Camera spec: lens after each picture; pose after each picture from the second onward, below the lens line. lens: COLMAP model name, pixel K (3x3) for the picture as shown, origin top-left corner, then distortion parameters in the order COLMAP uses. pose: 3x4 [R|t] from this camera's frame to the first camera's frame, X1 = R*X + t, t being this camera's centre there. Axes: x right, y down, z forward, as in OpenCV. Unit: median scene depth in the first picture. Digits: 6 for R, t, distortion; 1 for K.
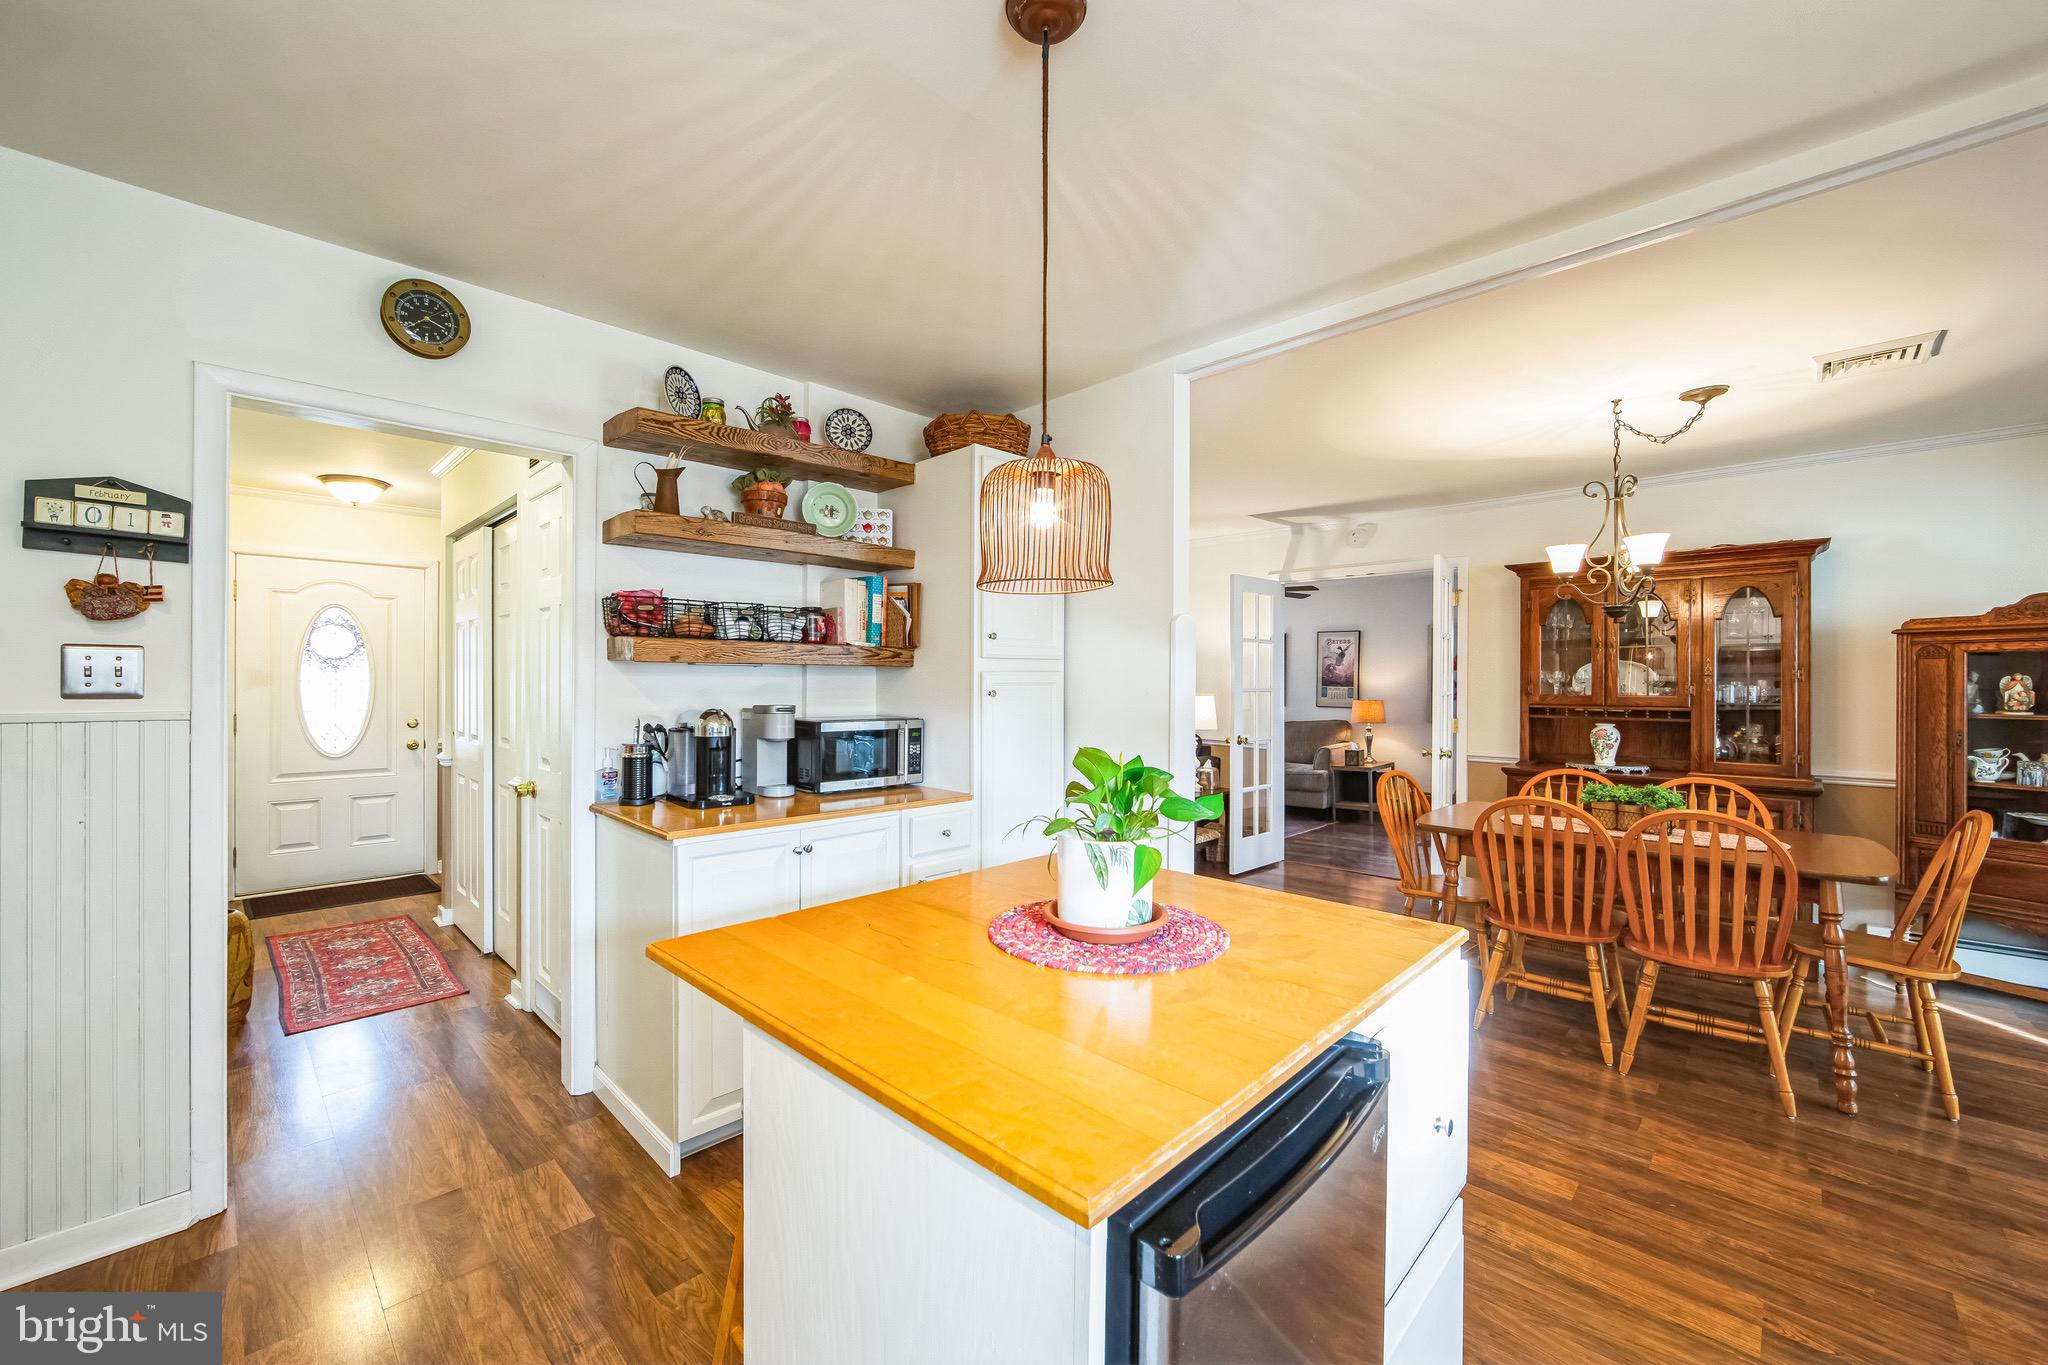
lens RADIAL K [[798.9, 0, 1012.1], [0, 798.9, 679.3], [0, 0, 1]] dist [-0.000701, -0.000078]
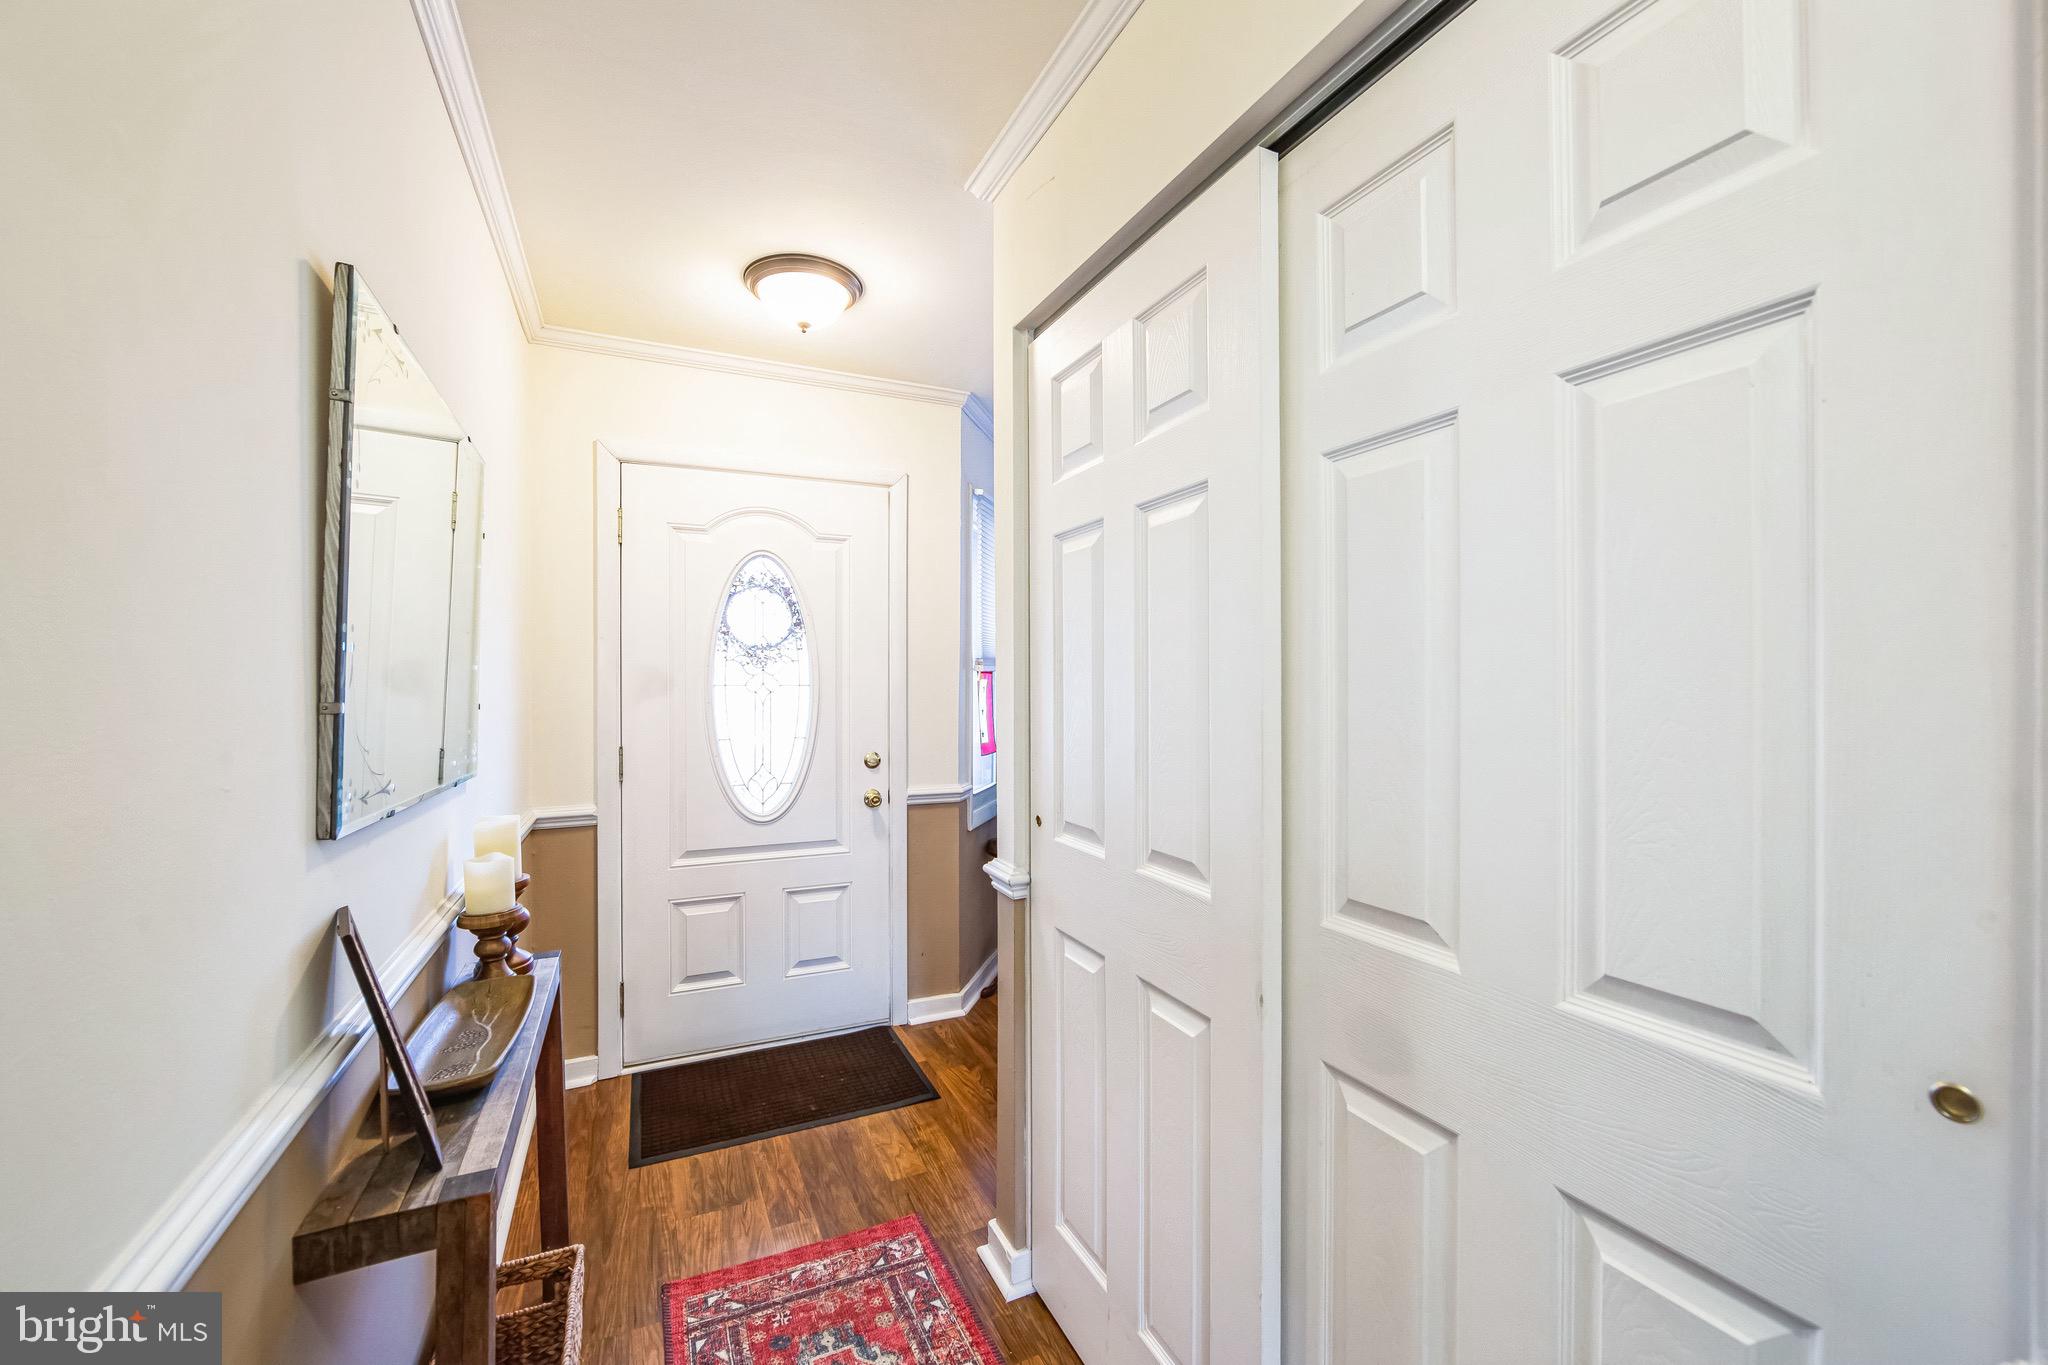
lens RADIAL K [[798.9, 0, 1022.9], [0, 798.9, 683.0], [0, 0, 1]] dist [-0.000701, -0.000078]
pose [[0.942322, -0.004127, -0.334683, -0.486897], [0.006758, 0.999955, 0.006698, -0.003270], [0.334641, -0.008573, 0.942307, 0.531633]]
